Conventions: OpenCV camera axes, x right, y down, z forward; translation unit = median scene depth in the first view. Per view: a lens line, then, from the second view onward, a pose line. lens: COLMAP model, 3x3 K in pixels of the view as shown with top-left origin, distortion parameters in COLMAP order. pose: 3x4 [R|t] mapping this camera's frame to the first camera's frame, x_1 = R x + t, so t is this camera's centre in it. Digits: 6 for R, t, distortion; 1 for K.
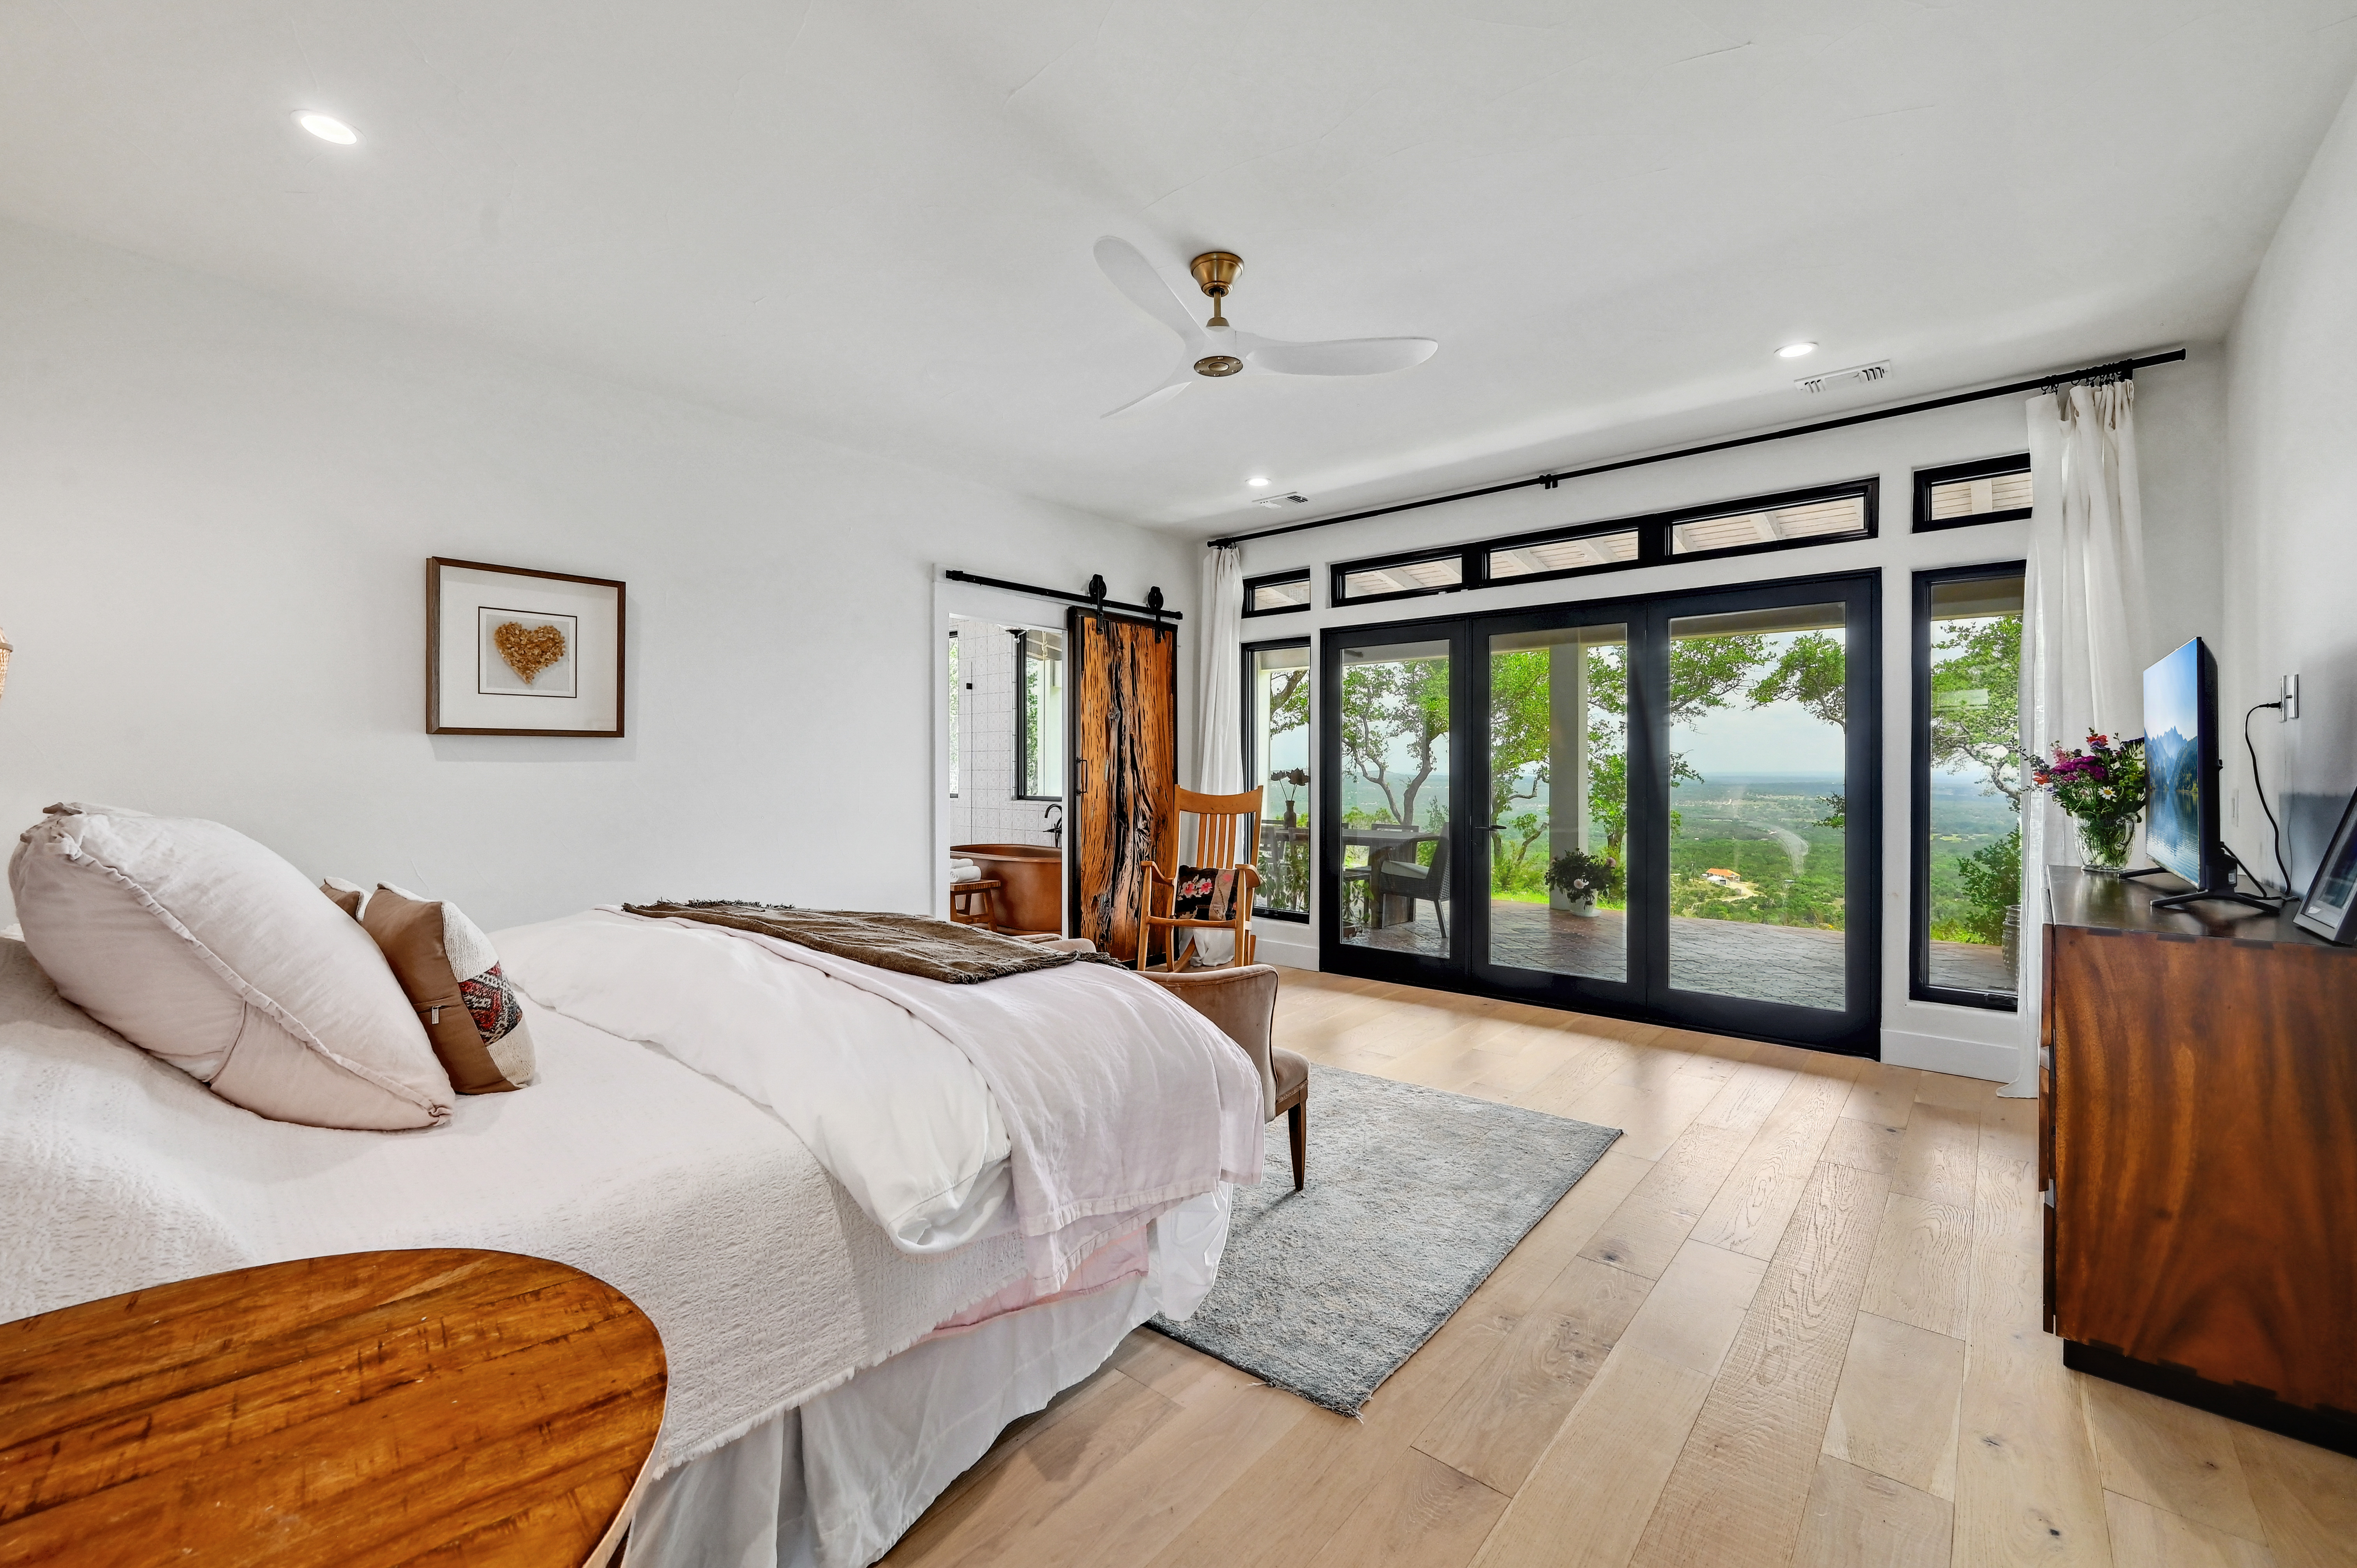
lens RADIAL K [[952.1, 0, 1179.4], [0, 952.1, 772.2], [0, 0, 1]] dist [-0.007601, 0.000624]
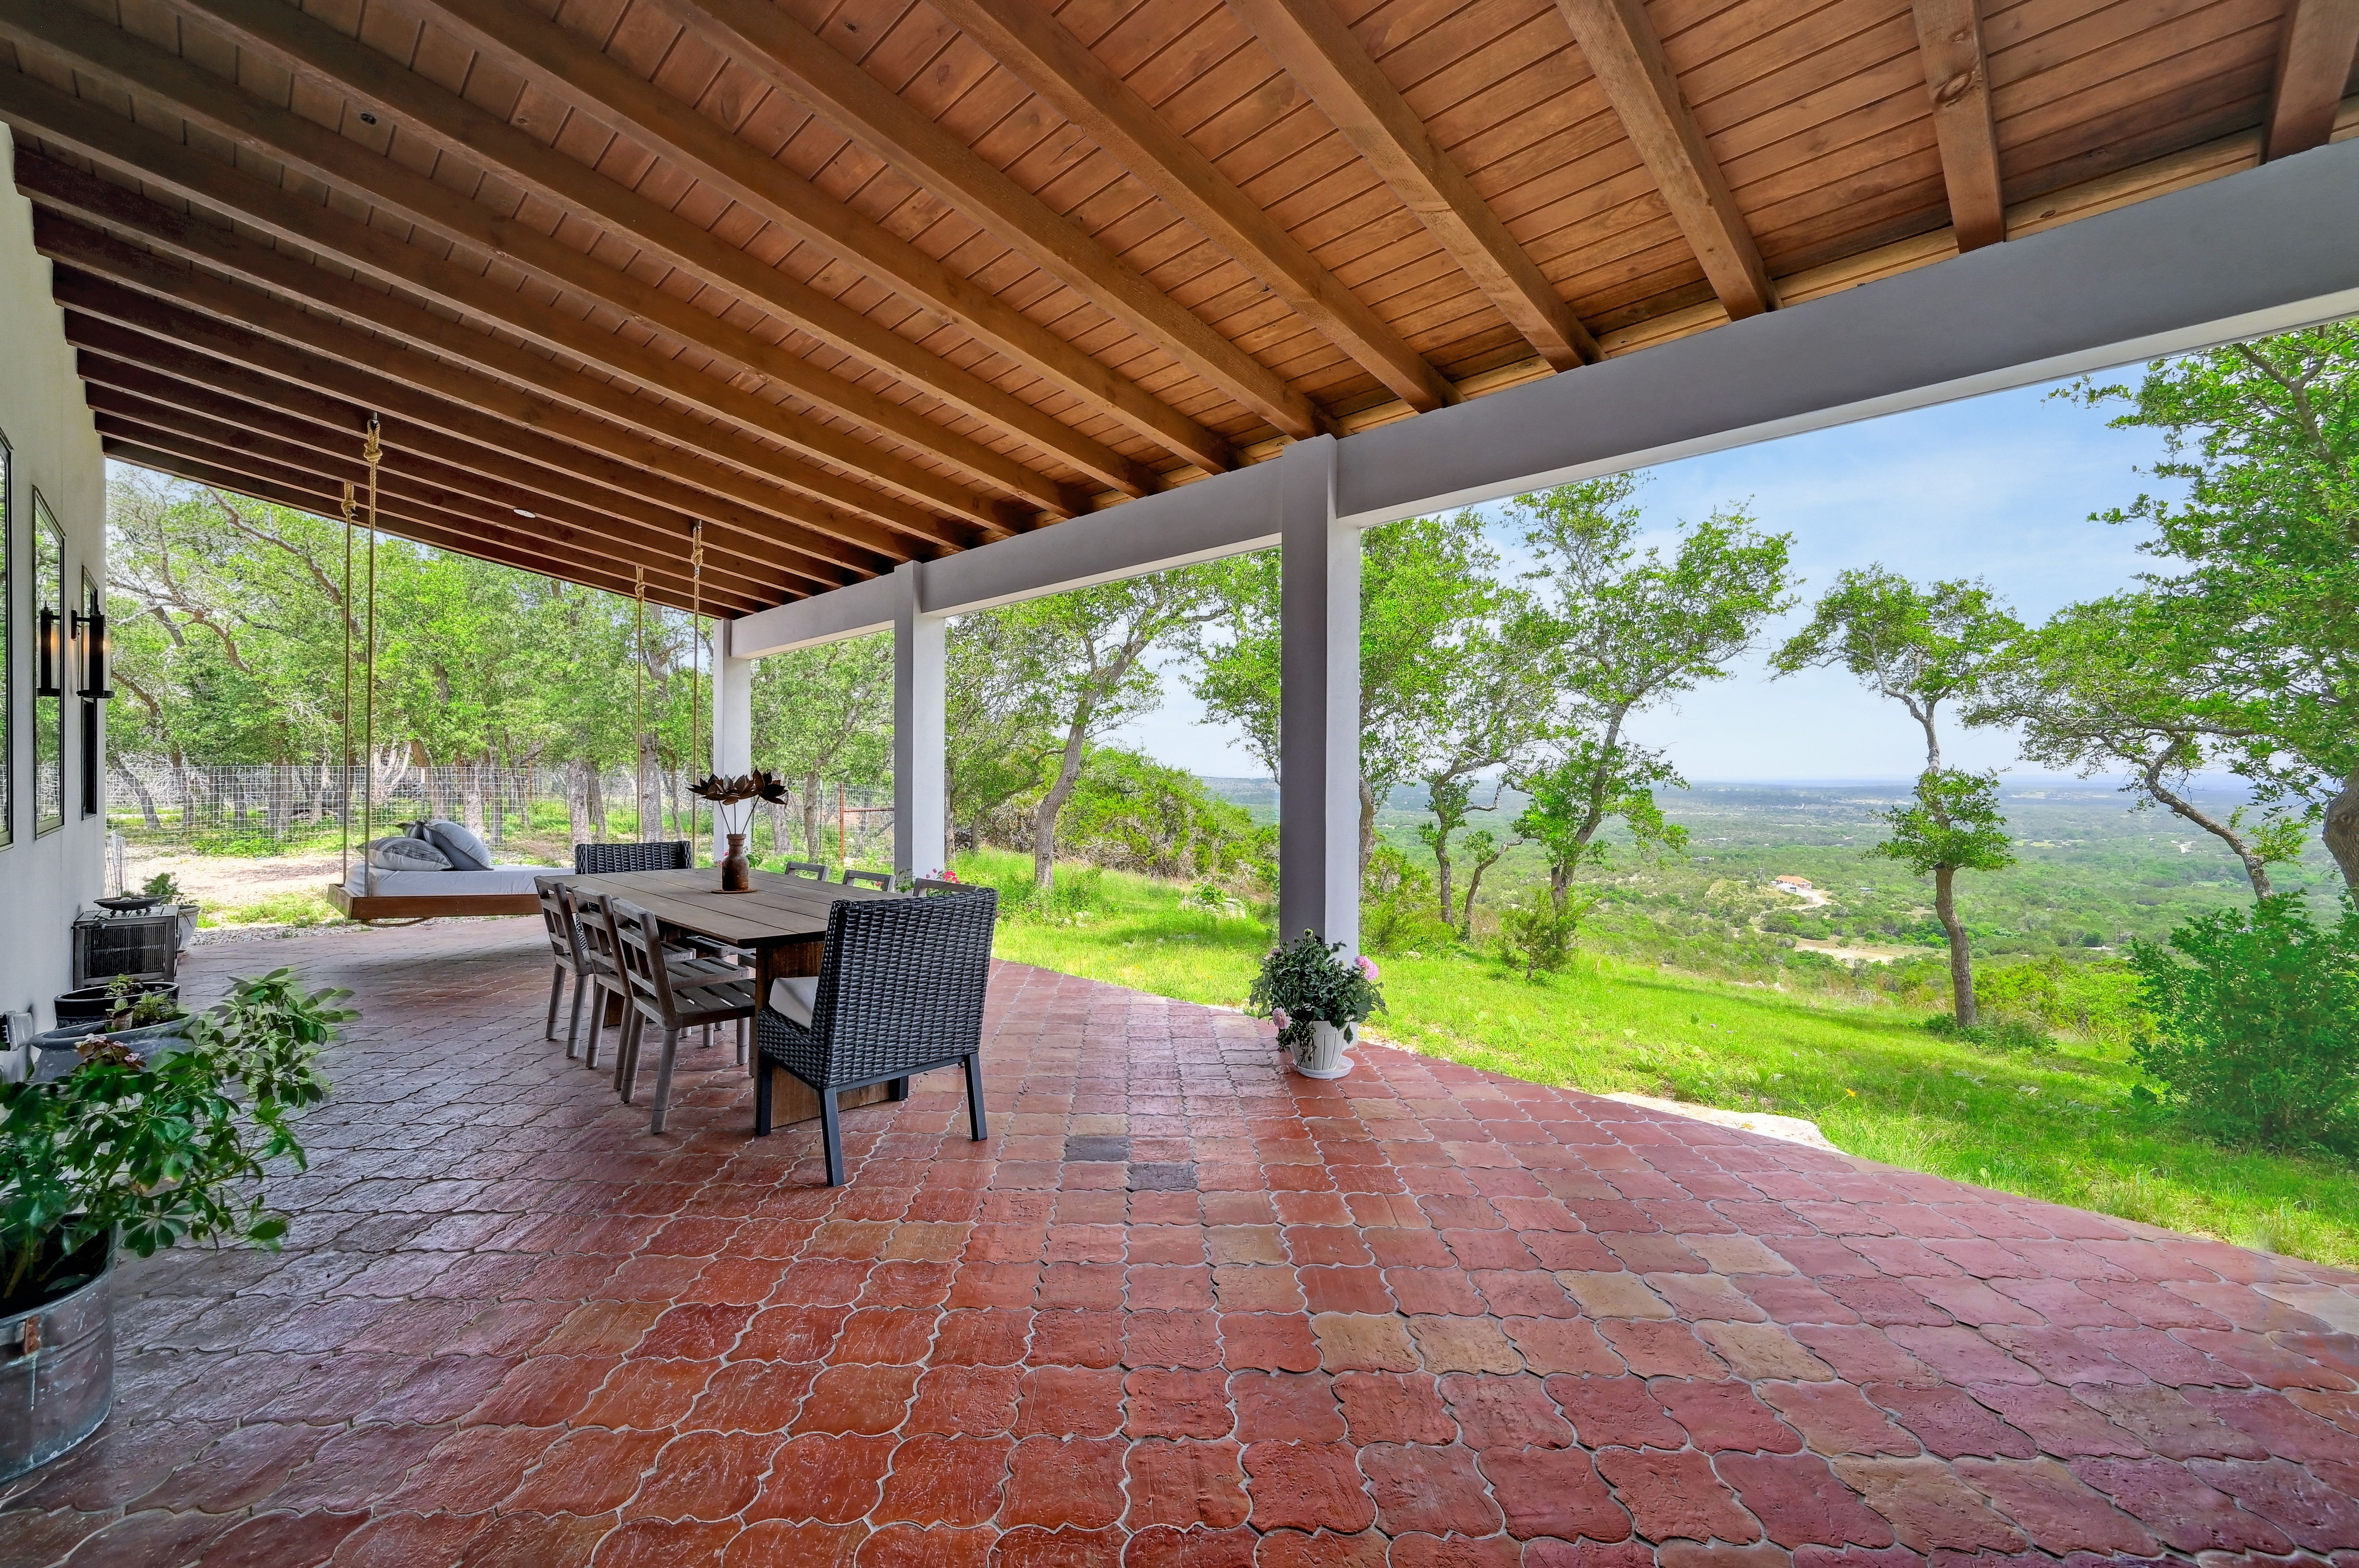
lens RADIAL K [[952.9, 0, 1158.2], [0, 952.9, 805.7], [0, 0, 1]] dist [-0.007601, 0.000624]
pose [[0.997571, -0.001819, -0.069628, 0.515734], [0.003828, 0.999580, 0.028721, 0.001353], [0.069547, -0.028918, 0.997159, 0.704842]]
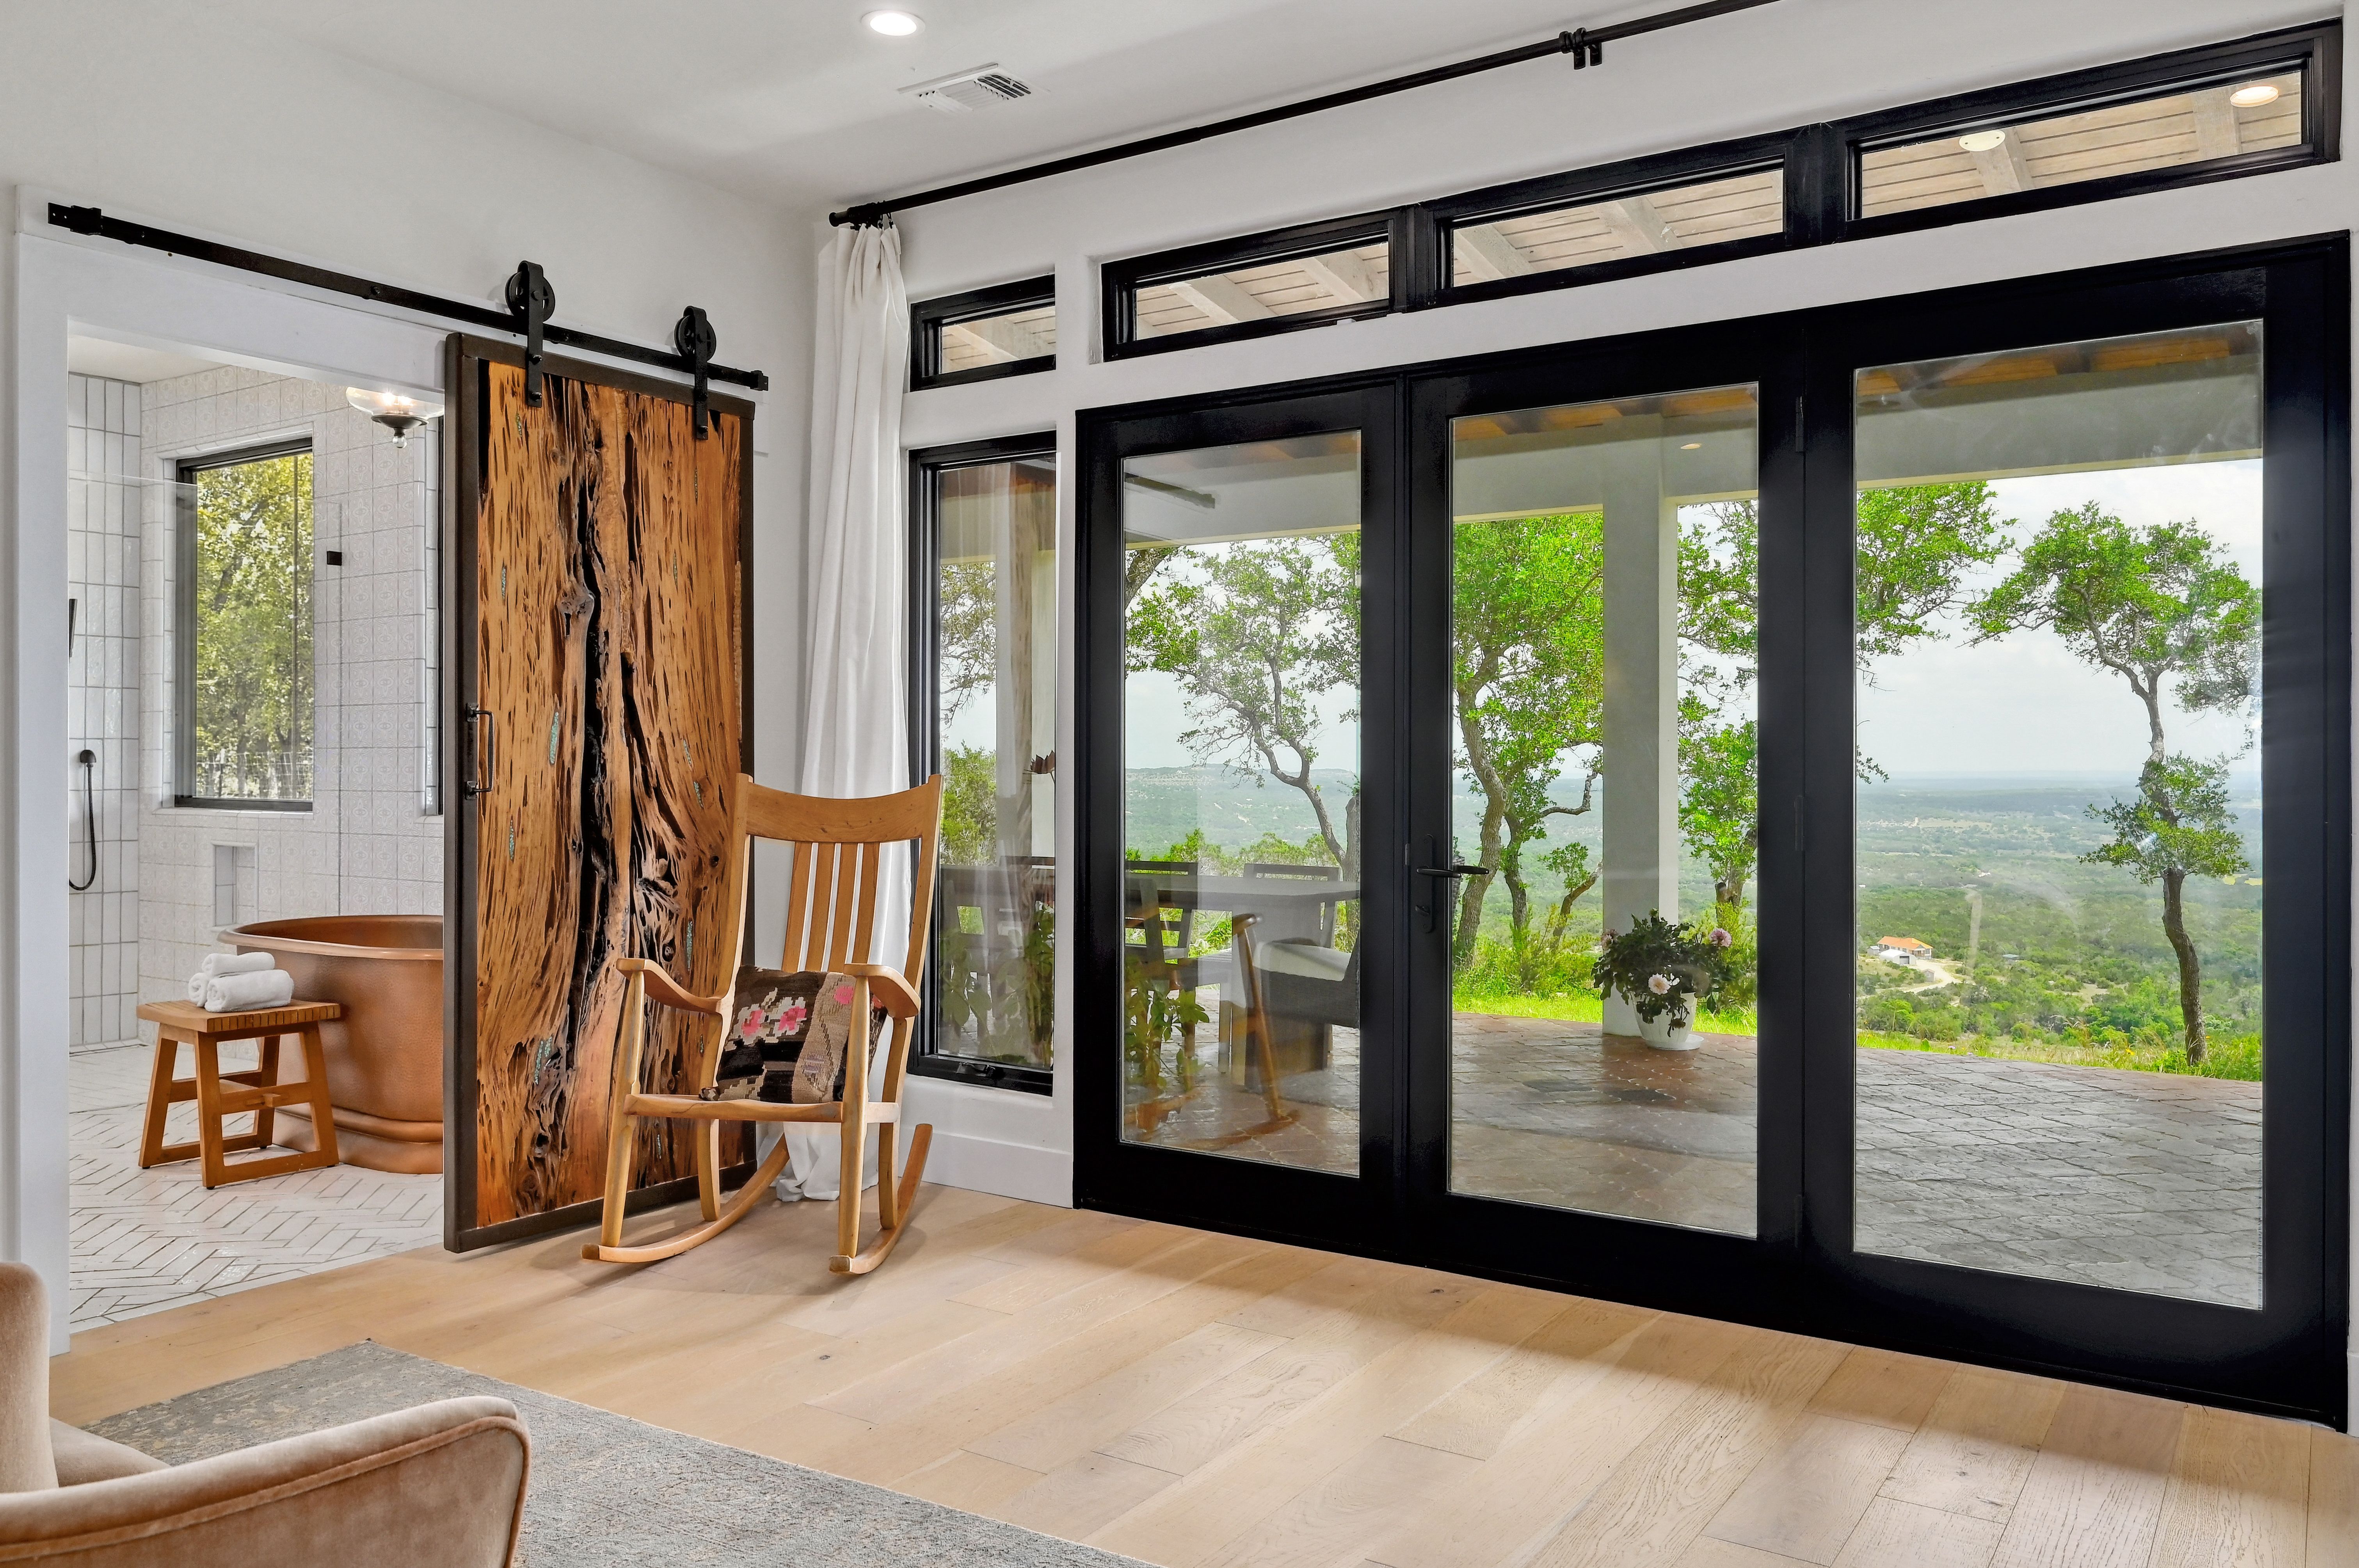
lens RADIAL K [[1728.3, 0, 1182.6], [0, 1728.3, 773.4], [0, 0, 1]] dist [-0.005656, 0.001258]
pose [[0.992359, -0.000322, 0.123386, 0.096768], [0.000251, 1.000000, 0.000594, 0.012284], [-0.123386, -0.000559, 0.992359, 0.213672]]
